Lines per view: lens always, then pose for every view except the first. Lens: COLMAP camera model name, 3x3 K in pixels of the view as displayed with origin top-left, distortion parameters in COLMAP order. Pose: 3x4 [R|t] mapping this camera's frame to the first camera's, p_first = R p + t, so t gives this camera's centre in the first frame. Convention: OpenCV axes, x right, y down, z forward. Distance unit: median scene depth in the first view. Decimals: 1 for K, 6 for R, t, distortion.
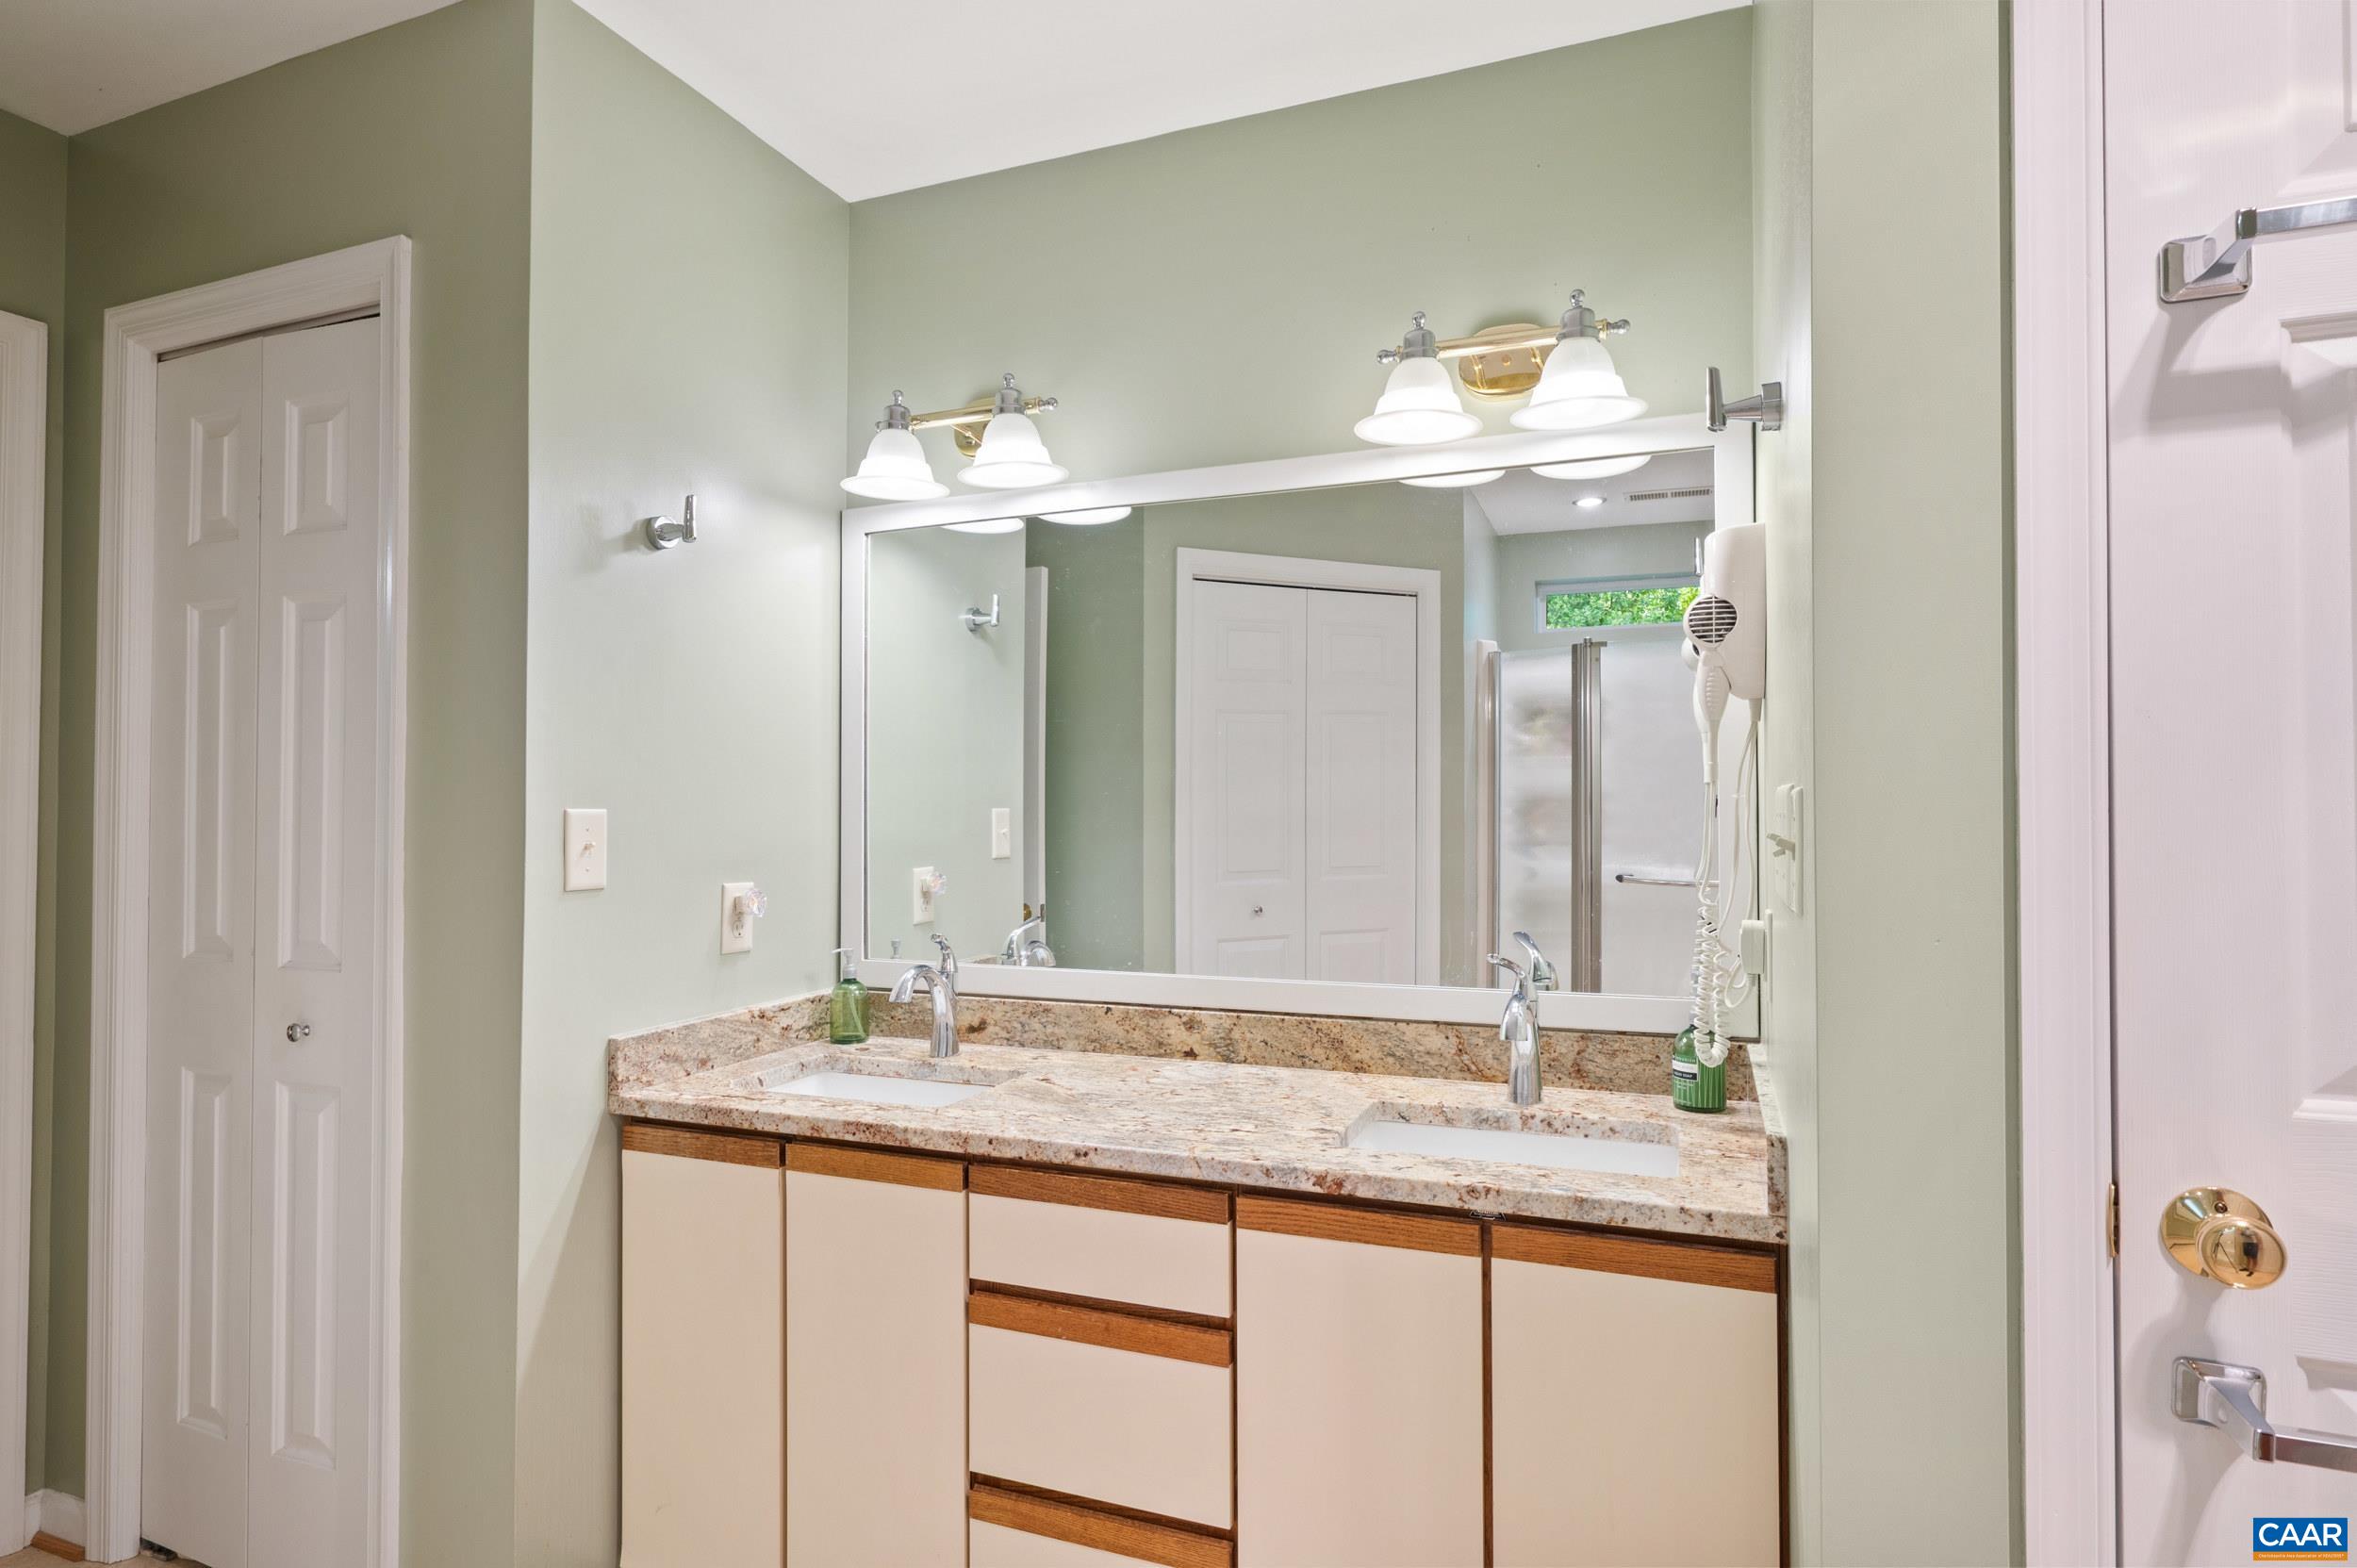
lens RADIAL K [[1257.0, 0, 1169.7], [0, 1257.0, 794.4], [0, 0, 1]] dist [-0.002170, -0.000393]
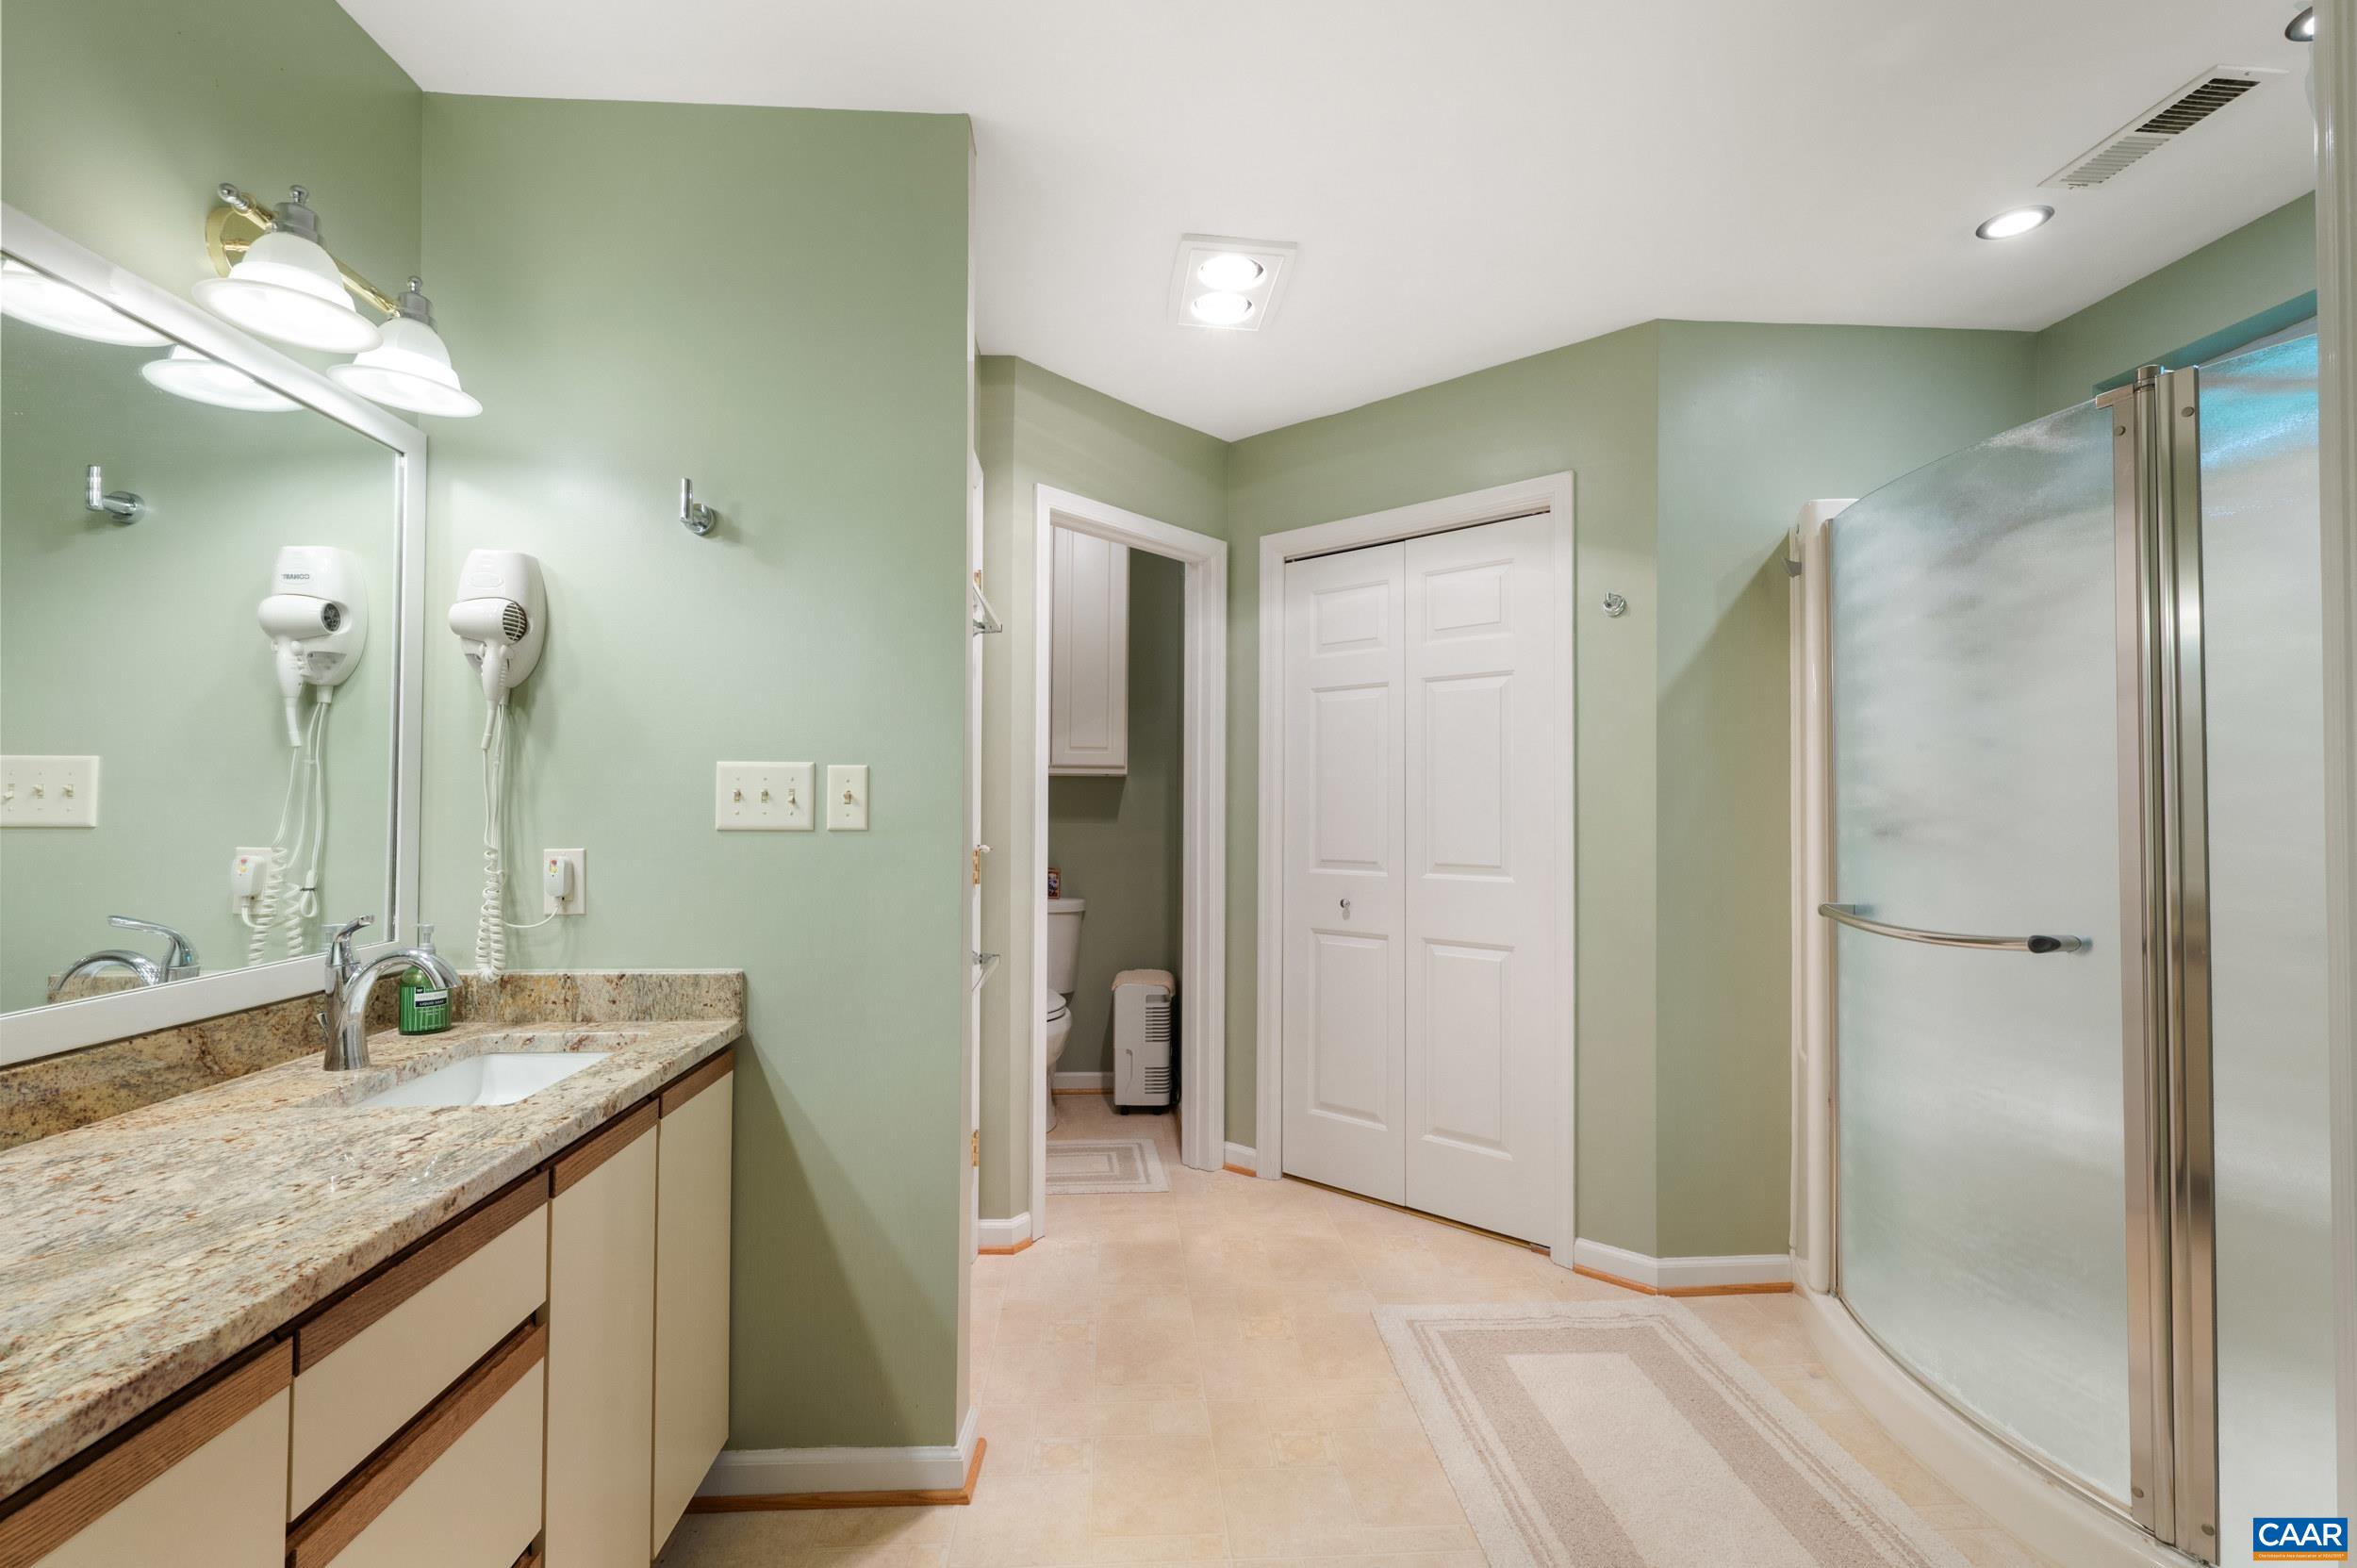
lens RADIAL K [[1031.3, 0, 1180.7], [0, 1031.3, 783.1], [0, 0, 1]] dist [-0.003097, 0.000017]
pose [[-0.417012, 0.022486, 0.908623, -0.684573], [-0.006184, 0.999601, -0.027575, 0.042877], [-0.908880, -0.017118, -0.416707, 0.729314]]
